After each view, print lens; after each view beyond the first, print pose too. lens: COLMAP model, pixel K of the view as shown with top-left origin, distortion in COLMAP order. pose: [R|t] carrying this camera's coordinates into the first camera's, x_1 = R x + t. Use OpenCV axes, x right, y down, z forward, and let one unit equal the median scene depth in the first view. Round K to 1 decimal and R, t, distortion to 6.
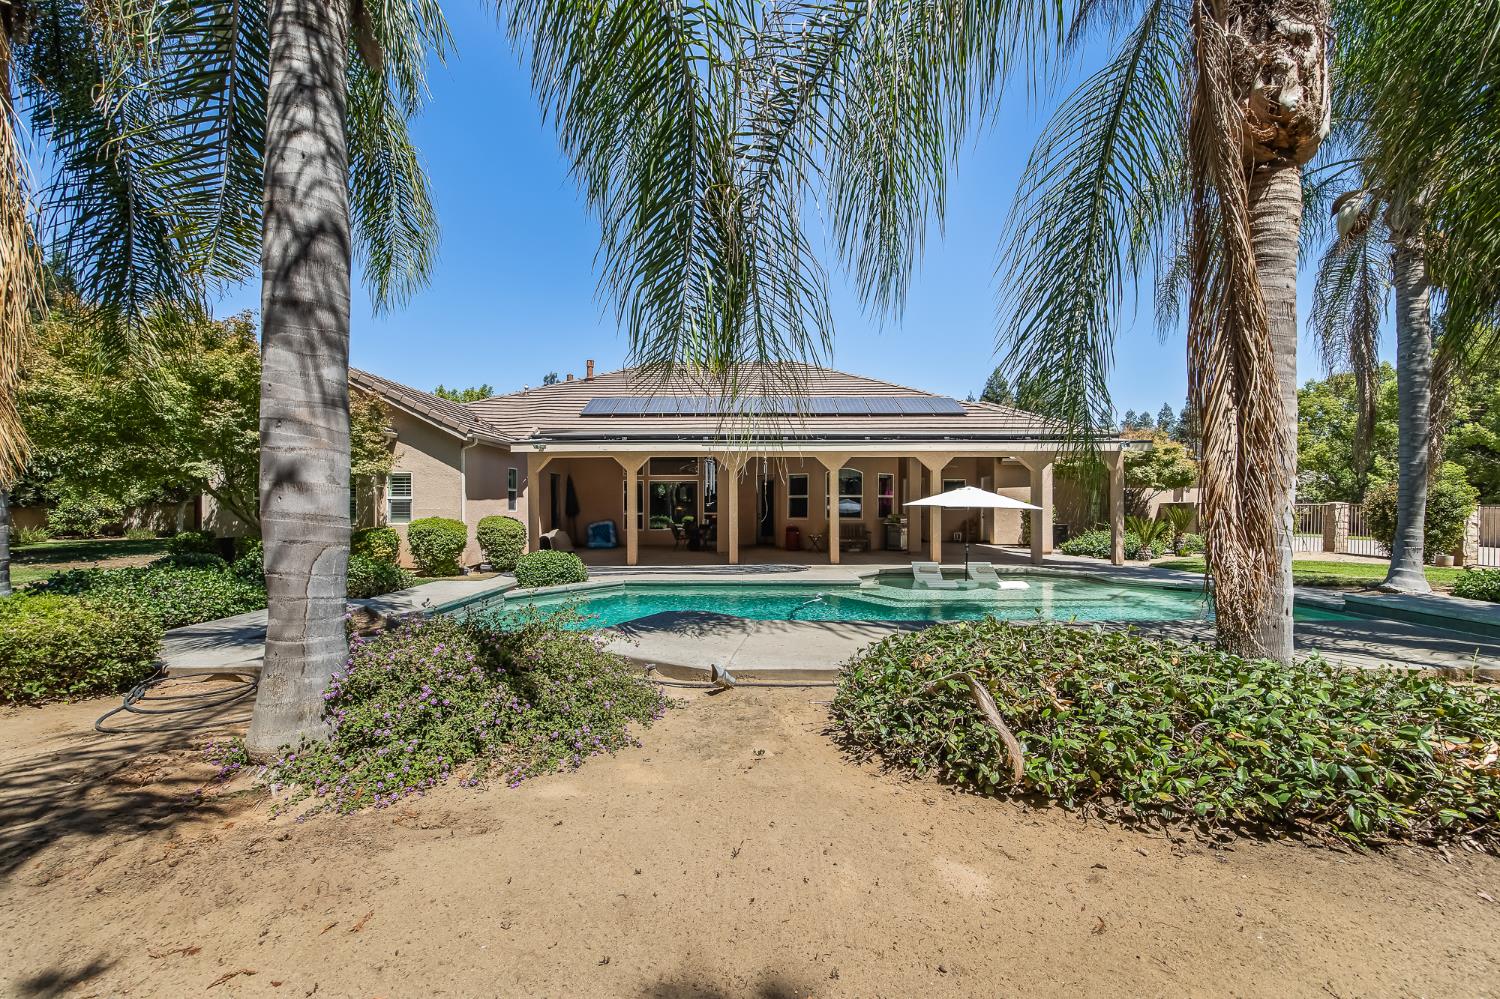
lens RADIAL K [[601.6, 0, 751.9], [0, 601.6, 506.2], [0, 0, 1]] dist [-0.008036, -0.000063]
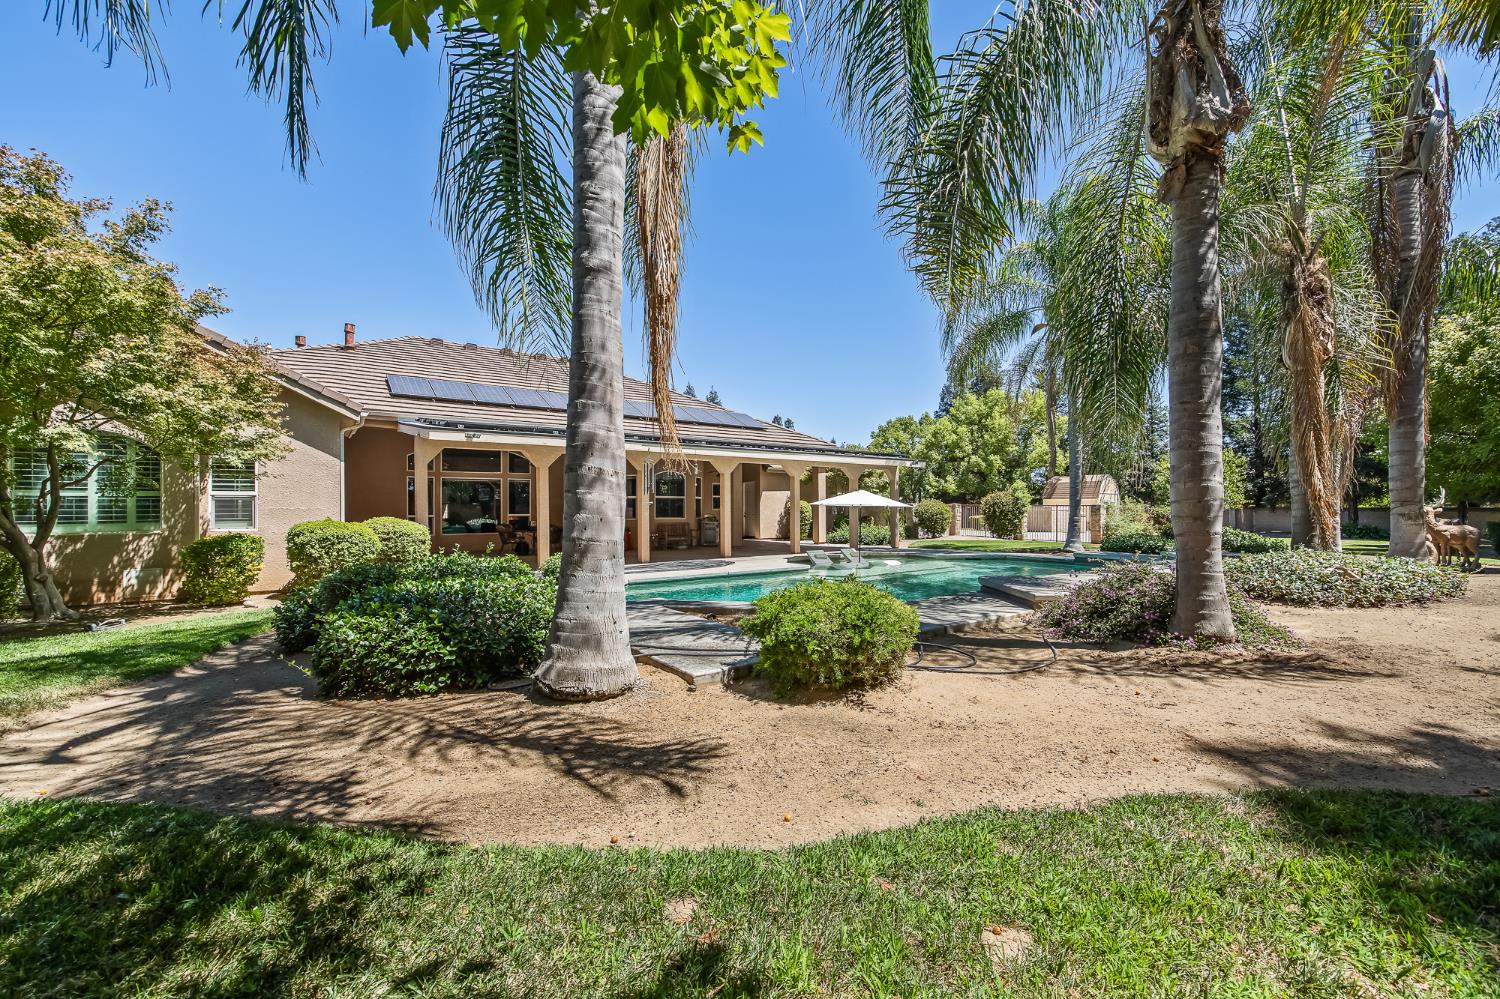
lens RADIAL K [[601.6, 0, 749.6], [0, 601.6, 504.2], [0, 0, 1]] dist [-0.008036, -0.000063]
pose [[0.804592, 0.002153, 0.593824, -0.515999], [0.001770, 0.999980, -0.006025, 0.004361], [-0.593825, 0.005899, 0.804573, 0.076379]]
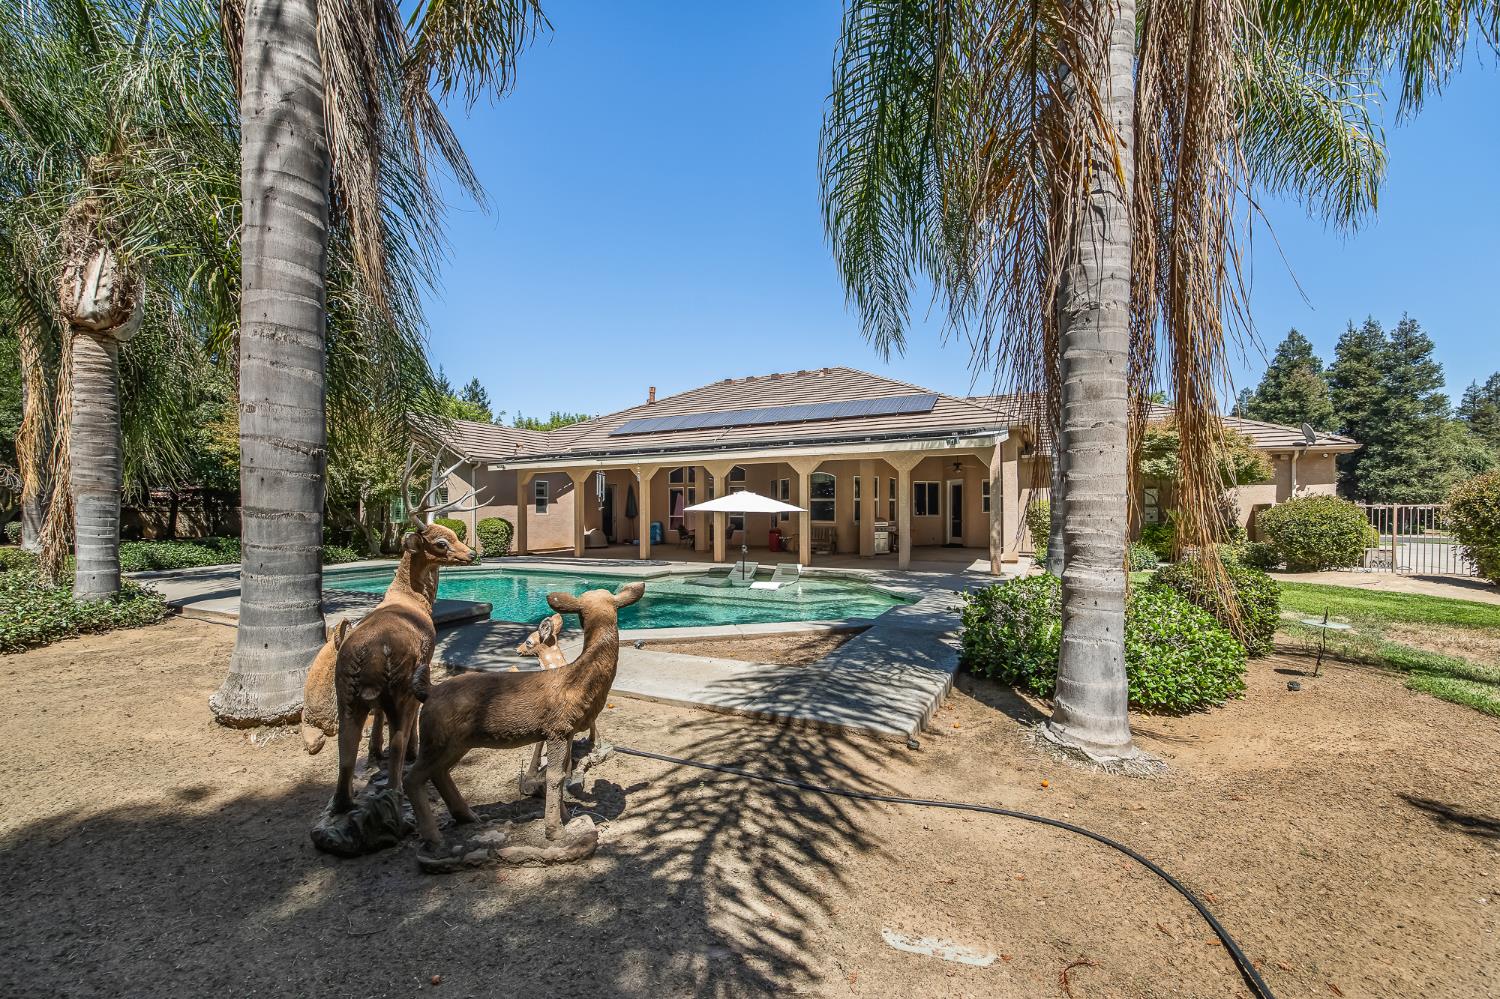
lens RADIAL K [[601.6, 0, 747.7], [0, 601.6, 502.7], [0, 0, 1]] dist [-0.008036, -0.000063]
pose [[0.890044, -0.006351, -0.455831, 0.719459], [0.002130, 0.999950, -0.009775, -0.002203], [0.455870, 0.007729, 0.890013, 0.048729]]
